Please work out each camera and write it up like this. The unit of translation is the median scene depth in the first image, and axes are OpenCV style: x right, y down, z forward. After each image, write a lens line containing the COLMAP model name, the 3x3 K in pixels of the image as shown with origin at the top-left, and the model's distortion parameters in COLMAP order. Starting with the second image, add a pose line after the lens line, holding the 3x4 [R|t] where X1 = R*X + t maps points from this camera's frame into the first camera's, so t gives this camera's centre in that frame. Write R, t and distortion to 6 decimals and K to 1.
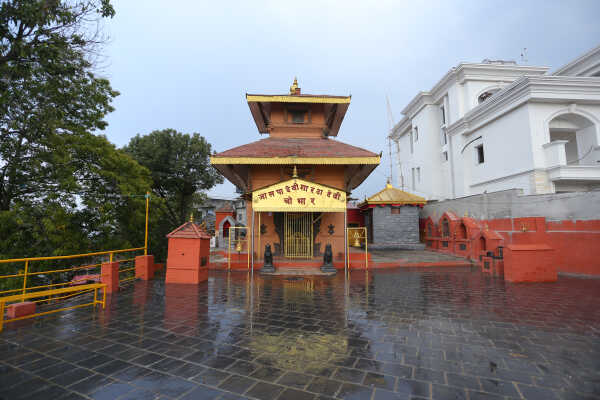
lens RADIAL K [[291.6, 0, 300.0], [0, 291.6, 196.2], [0, 0, 1]] dist [-0.060709, 0.021874]
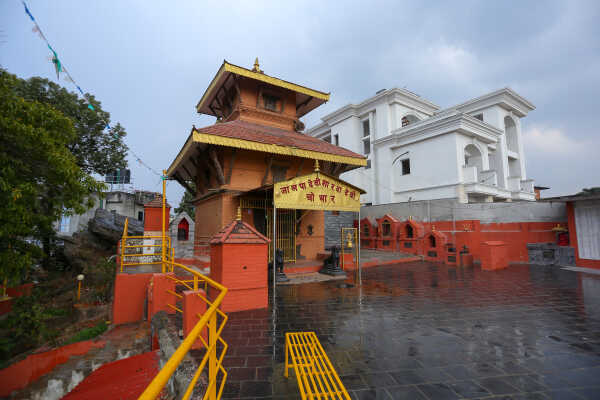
lens RADIAL K [[291.6, 0, 302.2], [0, 291.6, 198.3], [0, 0, 1]] dist [-0.060709, 0.021874]
pose [[0.855356, 0.053513, 0.515269, -0.408950], [-0.056166, 0.998367, -0.010447, 0.023819], [-0.514987, -0.020005, 0.856965, 0.213862]]
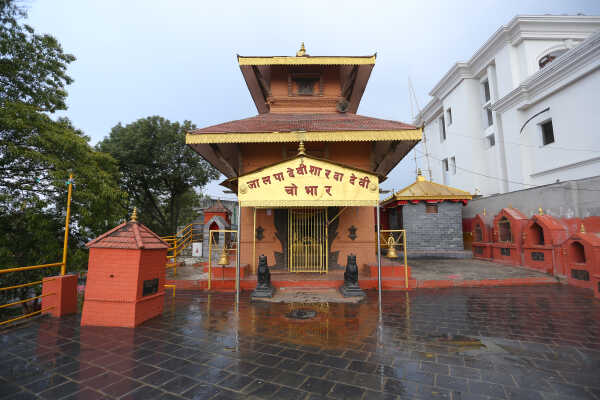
lens RADIAL K [[291.6, 0, 299.6], [0, 291.6, 196.8], [0, 0, 1]] dist [-0.060709, 0.021874]
pose [[0.999278, -0.009402, -0.036809, 0.002074], [0.008953, 0.999884, -0.012325, 0.031410], [0.036920, 0.011986, 0.999246, 0.267776]]
